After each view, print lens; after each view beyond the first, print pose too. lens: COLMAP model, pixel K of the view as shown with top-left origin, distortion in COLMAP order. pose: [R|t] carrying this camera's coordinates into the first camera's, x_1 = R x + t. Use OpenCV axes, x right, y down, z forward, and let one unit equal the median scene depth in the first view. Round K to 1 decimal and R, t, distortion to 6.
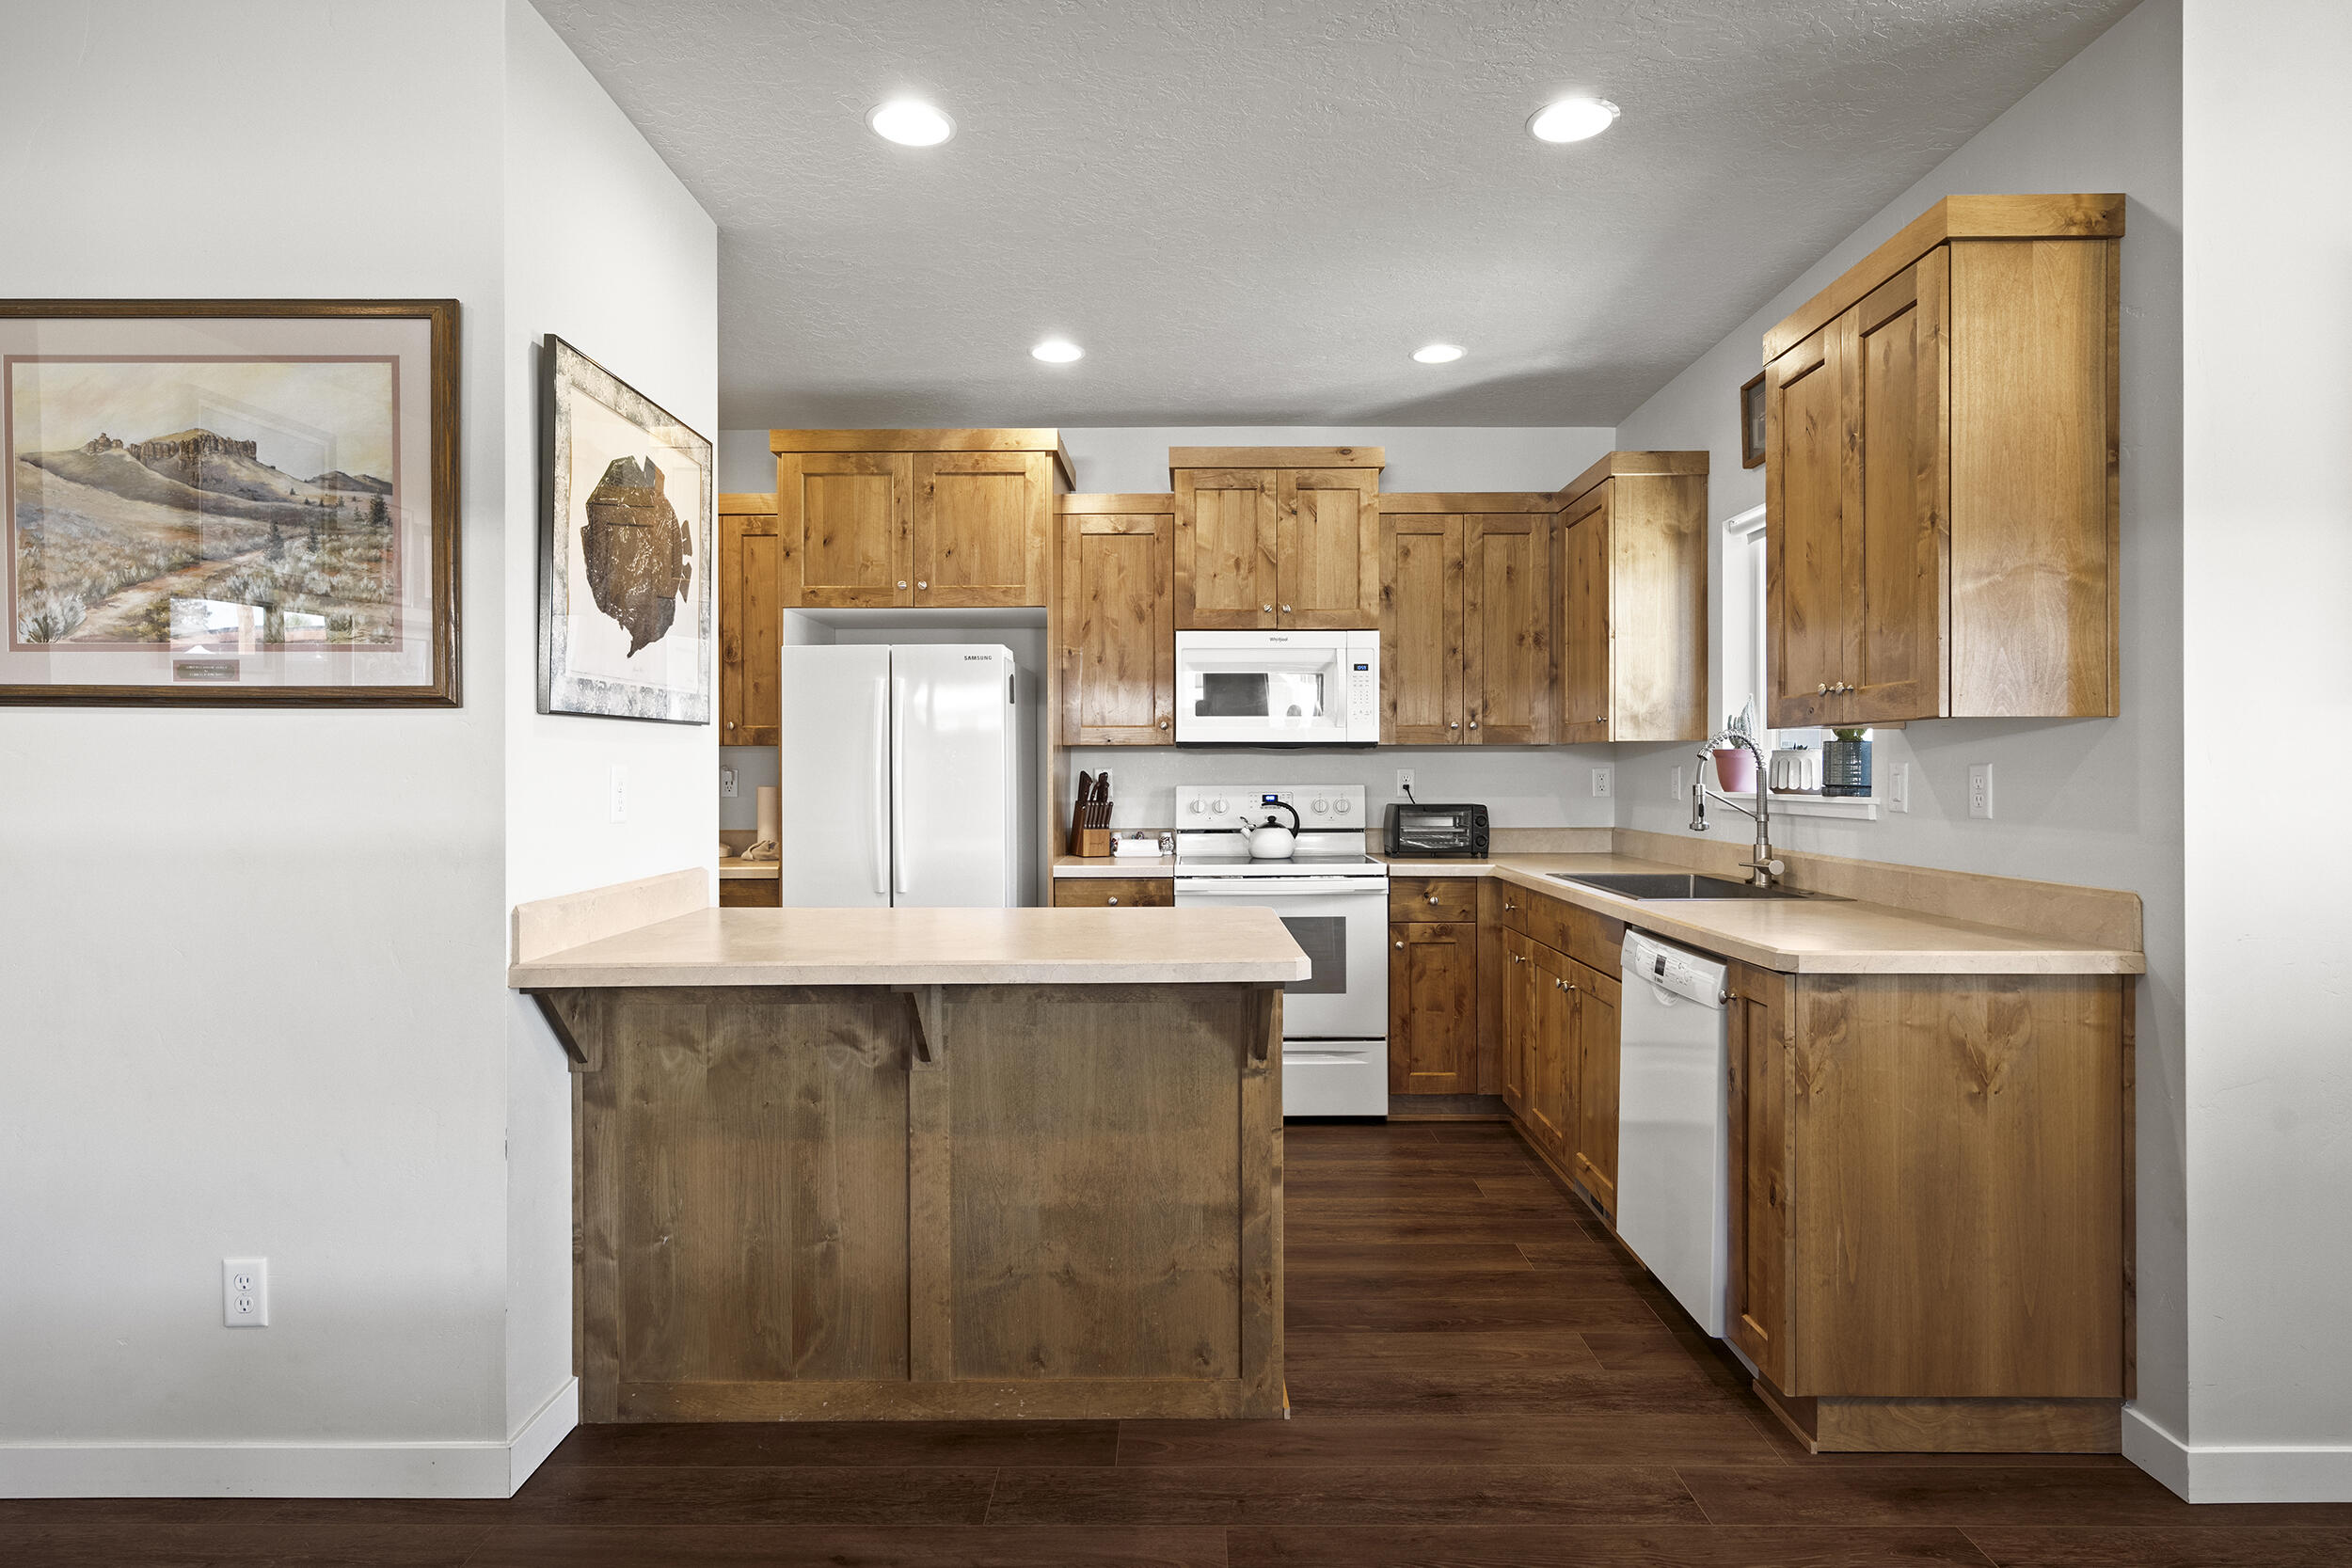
lens RADIAL K [[1264.5, 0, 1176.5], [0, 1264.5, 774.2], [0, 0, 1]] dist [-0.001485, -0.000455]
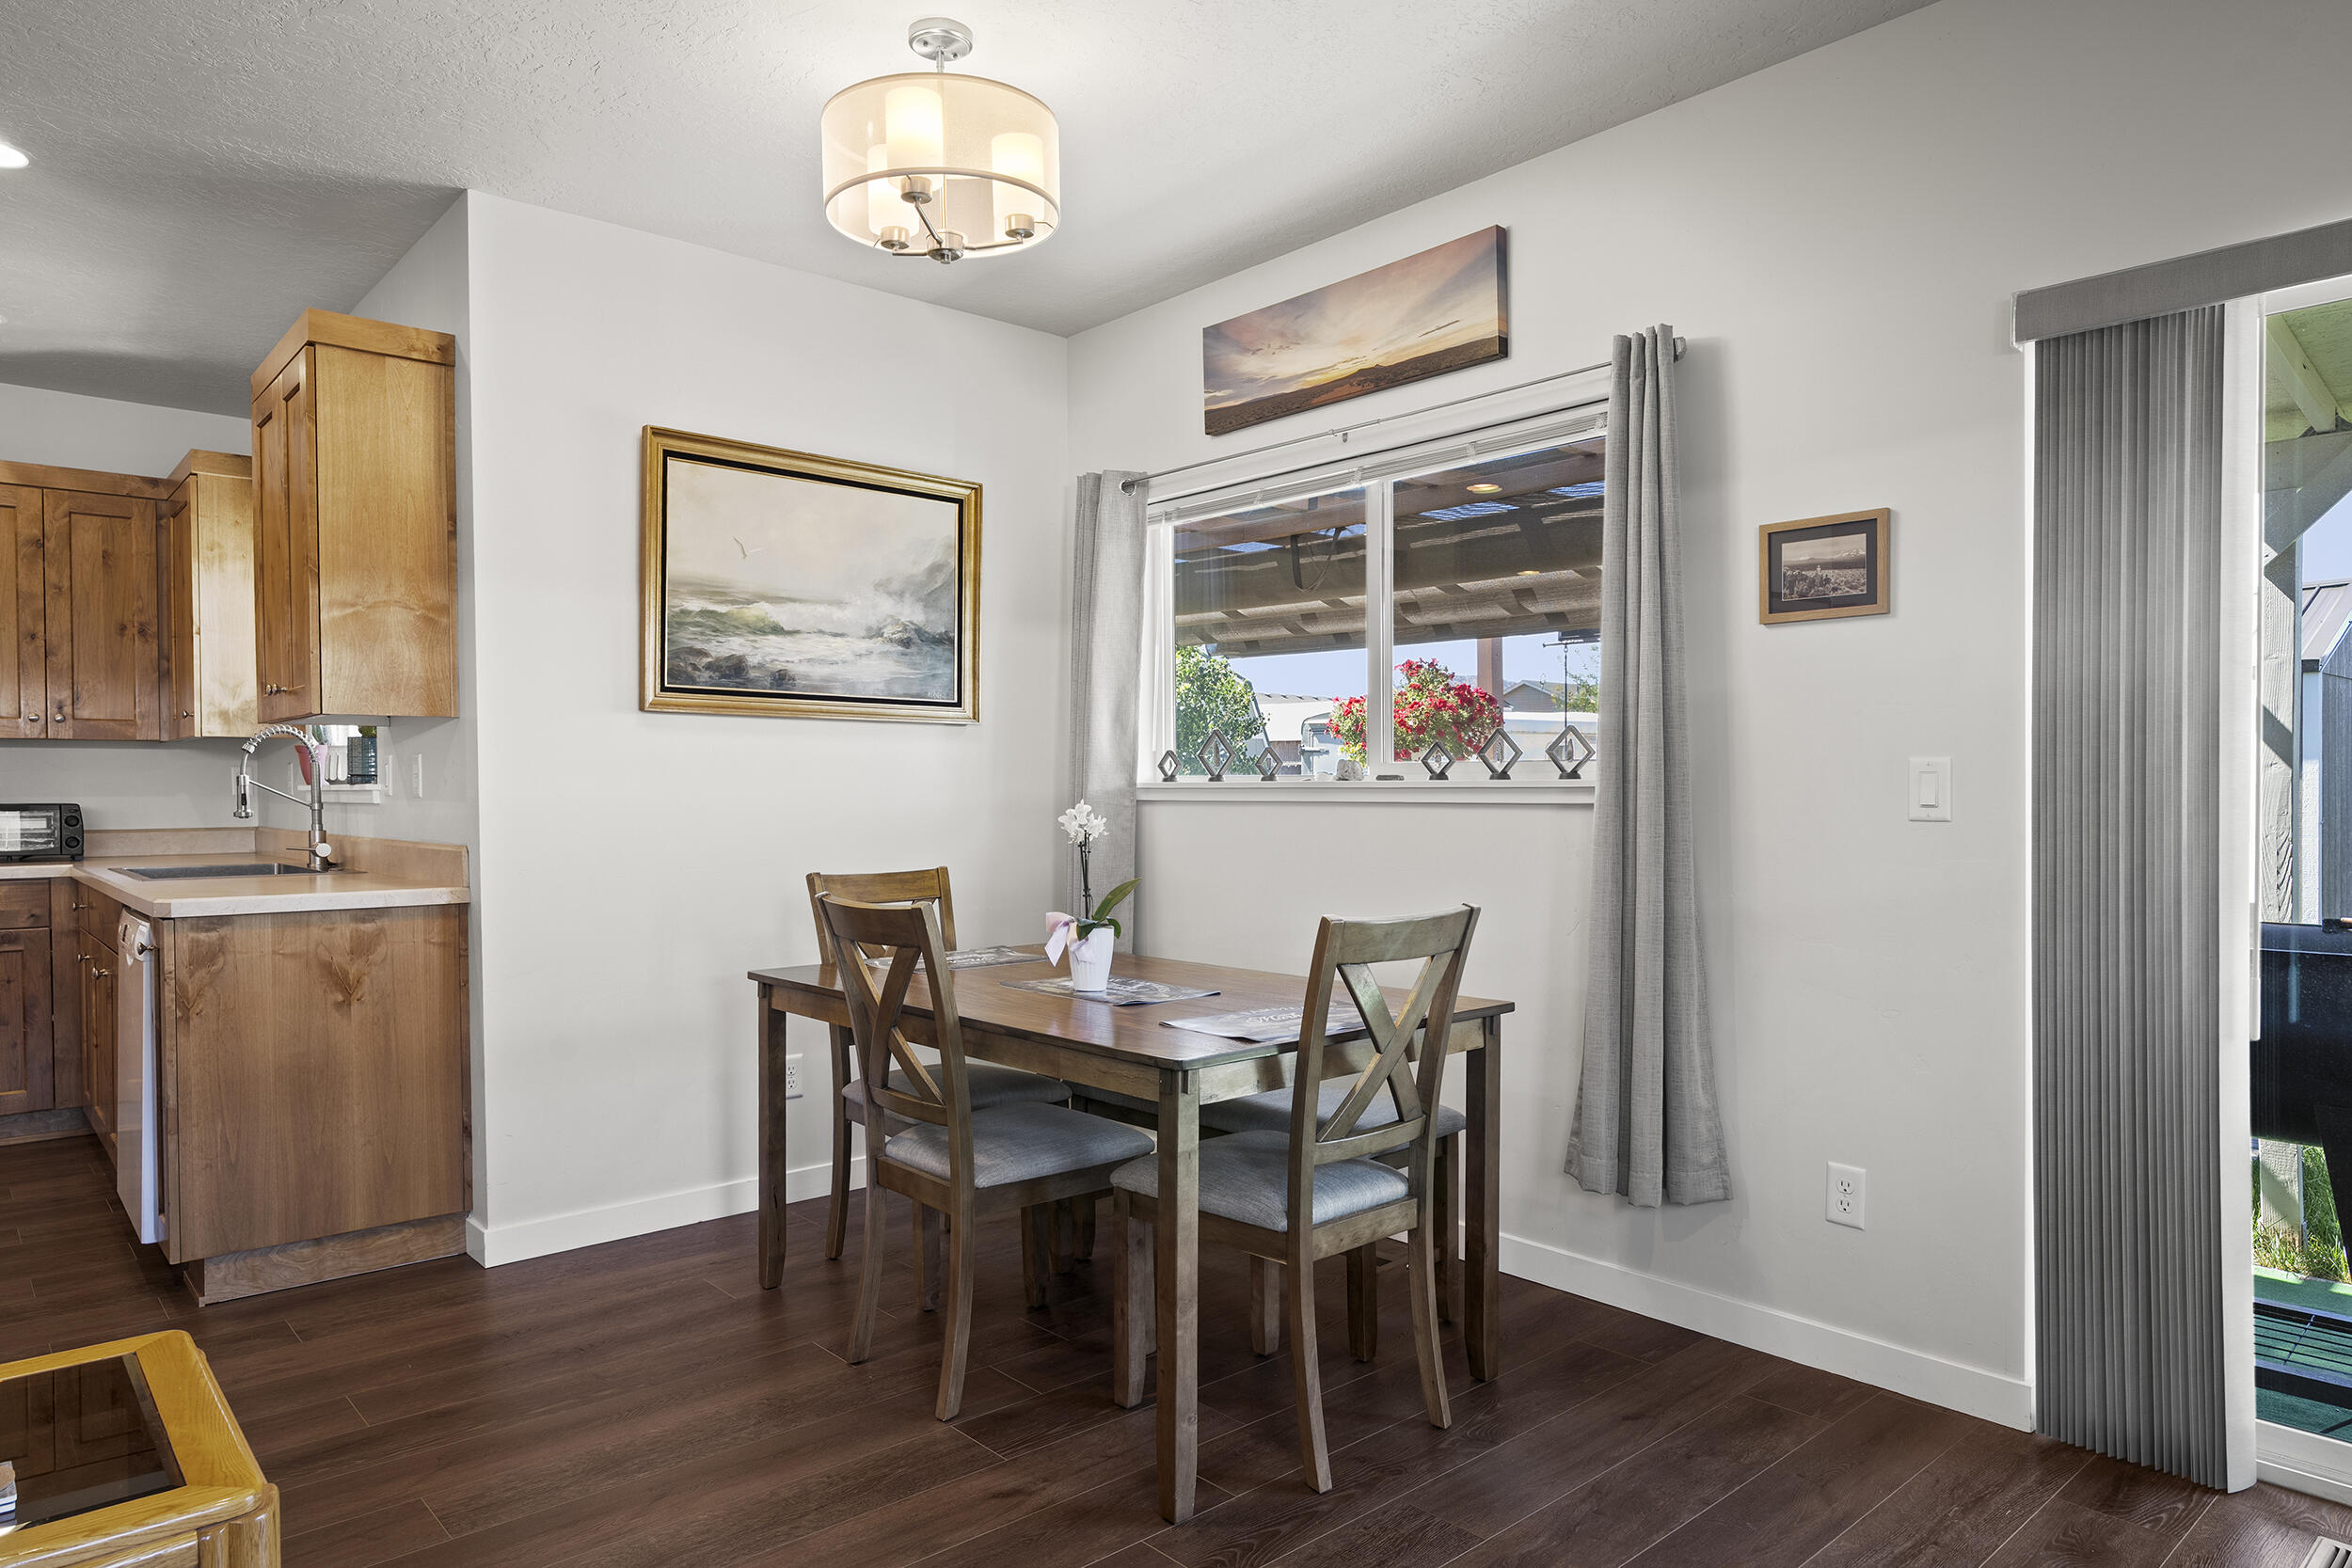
lens RADIAL K [[1443.5, 0, 1163.2], [0, 1443.5, 813.7], [0, 0, 1]] dist [-0.000483, 0.000050]
pose [[0.746861, -0.012881, 0.664856, 0.197747], [0.003824, 0.999879, 0.015077, 0.027545], [-0.664969, -0.008718, 0.746820, -0.487847]]
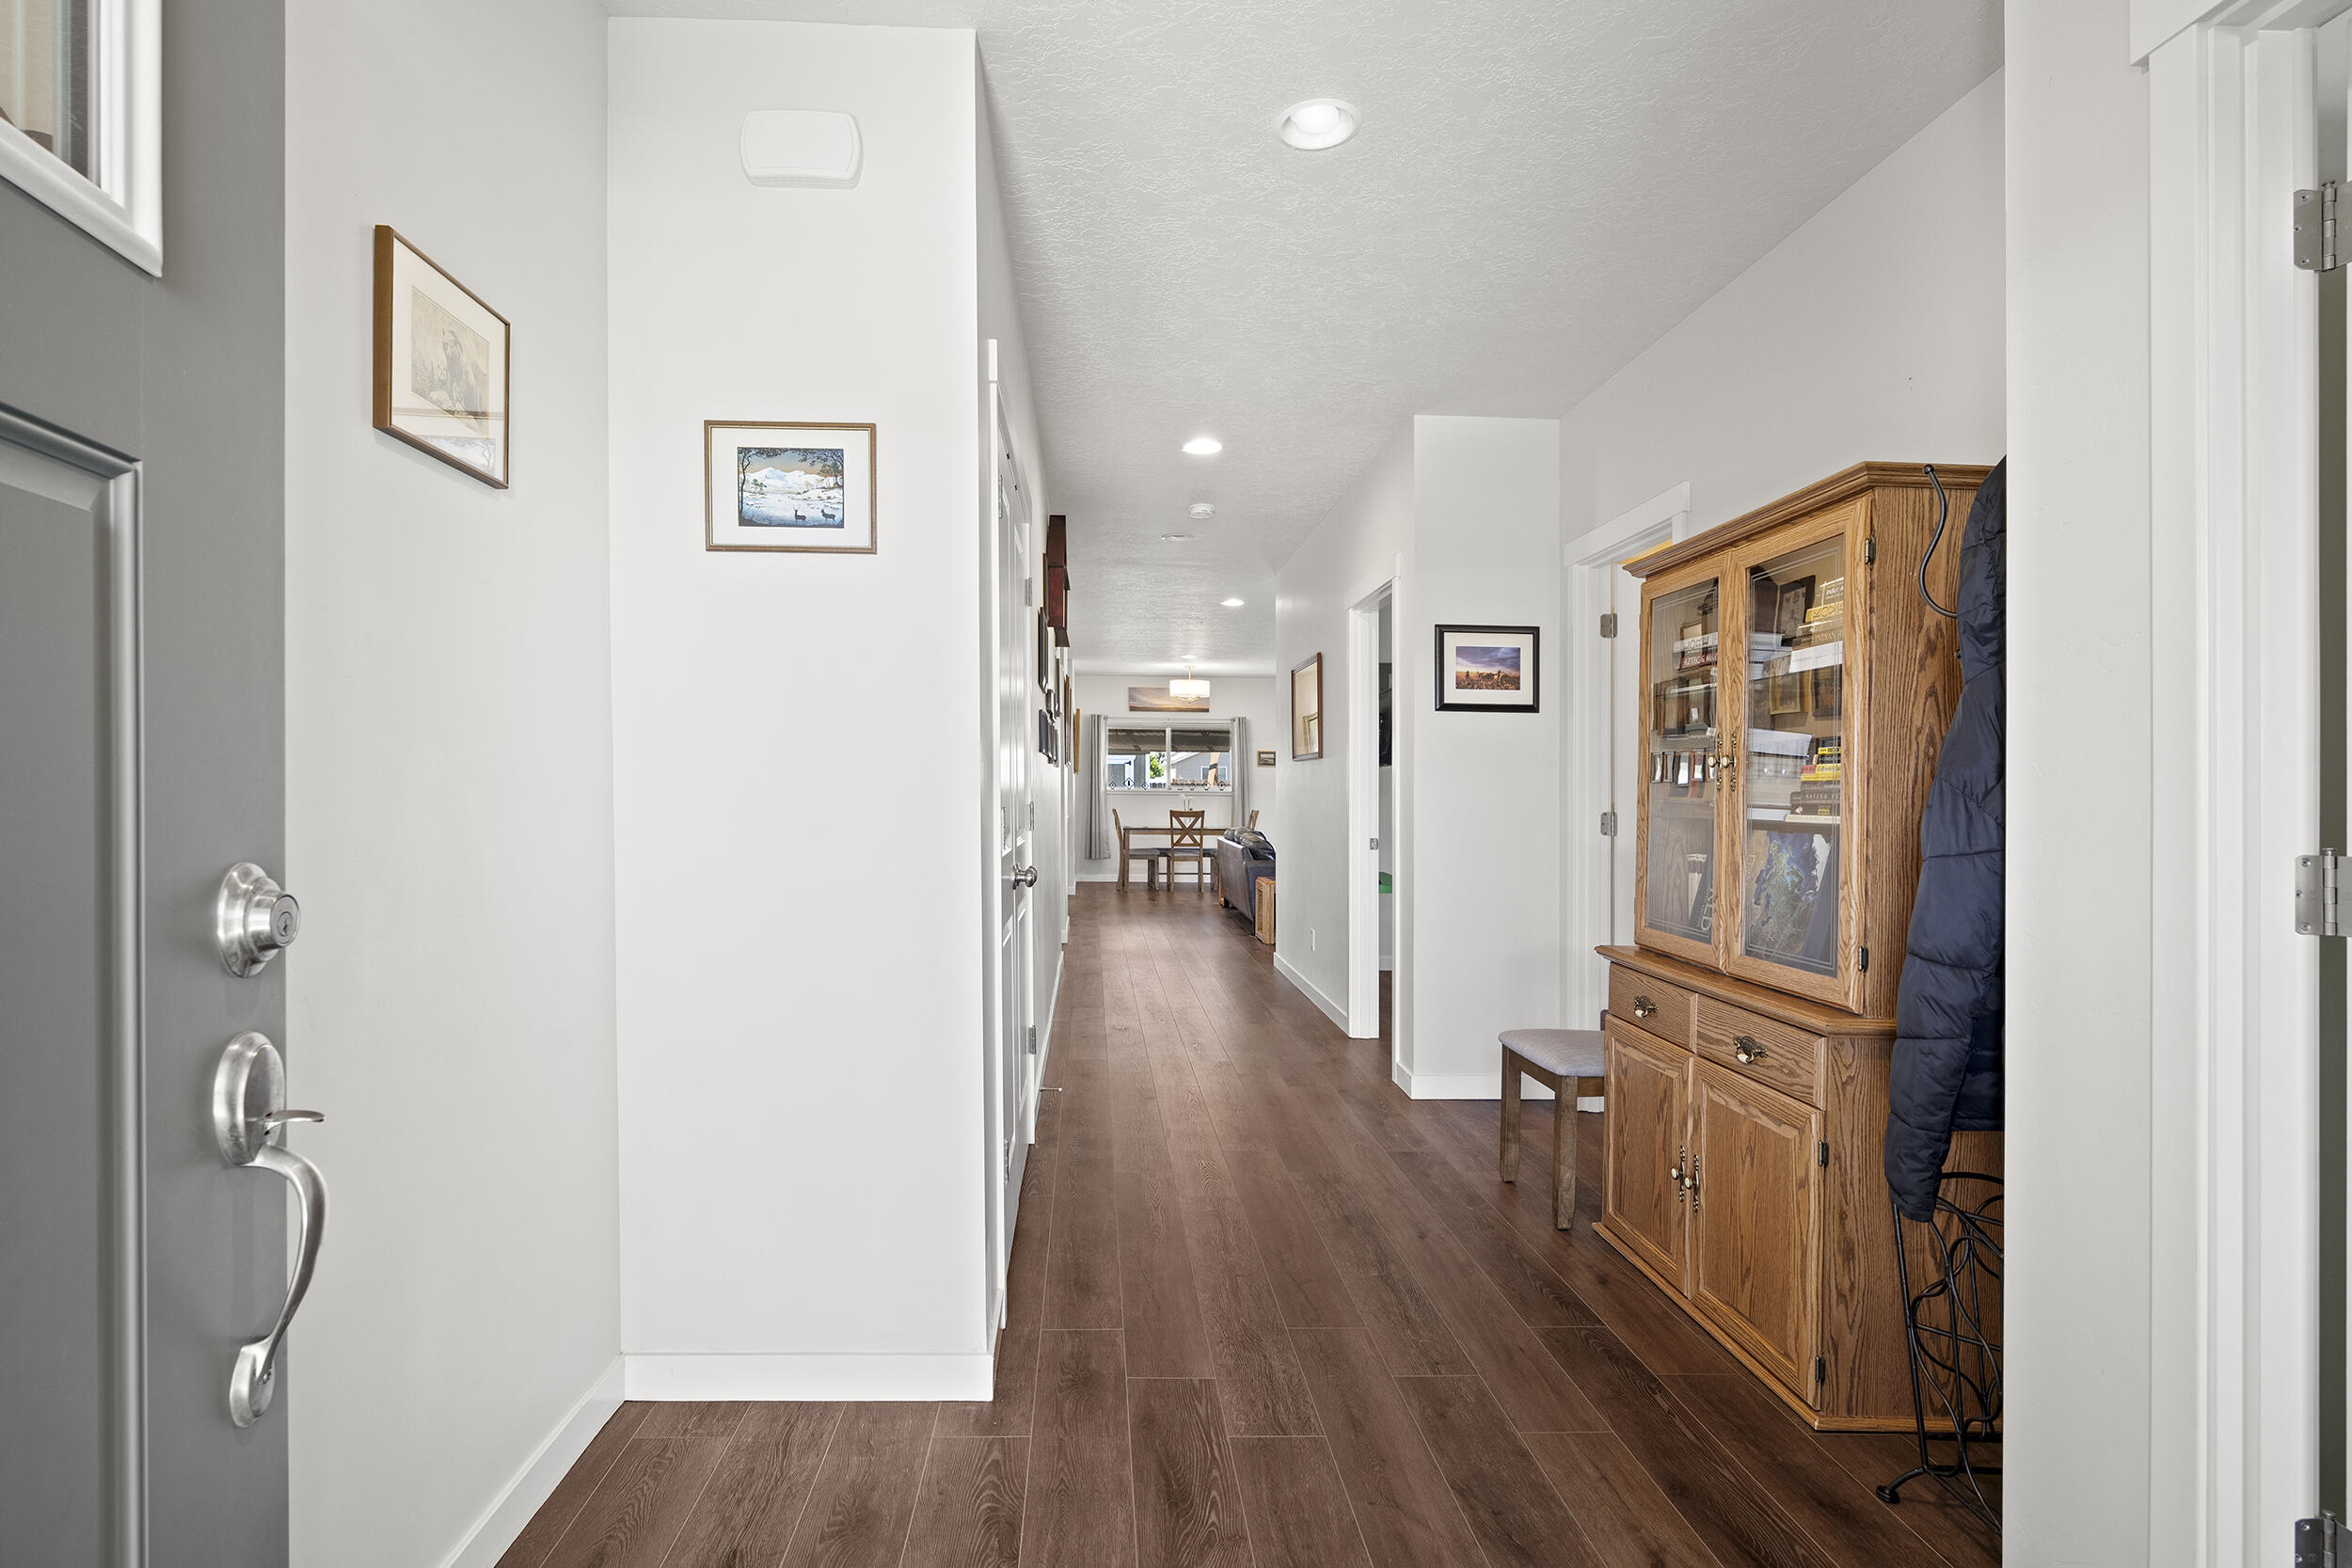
lens RADIAL K [[1178.6, 0, 1176.0], [0, 1178.6, 784.0], [0, 0, 1]] dist [0.003186, 0.000442]
pose [[-0.086221, 0.007951, 0.996244, -3.558909], [-0.005147, 0.999951, -0.008426, 0.032778], [-0.996263, -0.005854, -0.086176, 0.674091]]
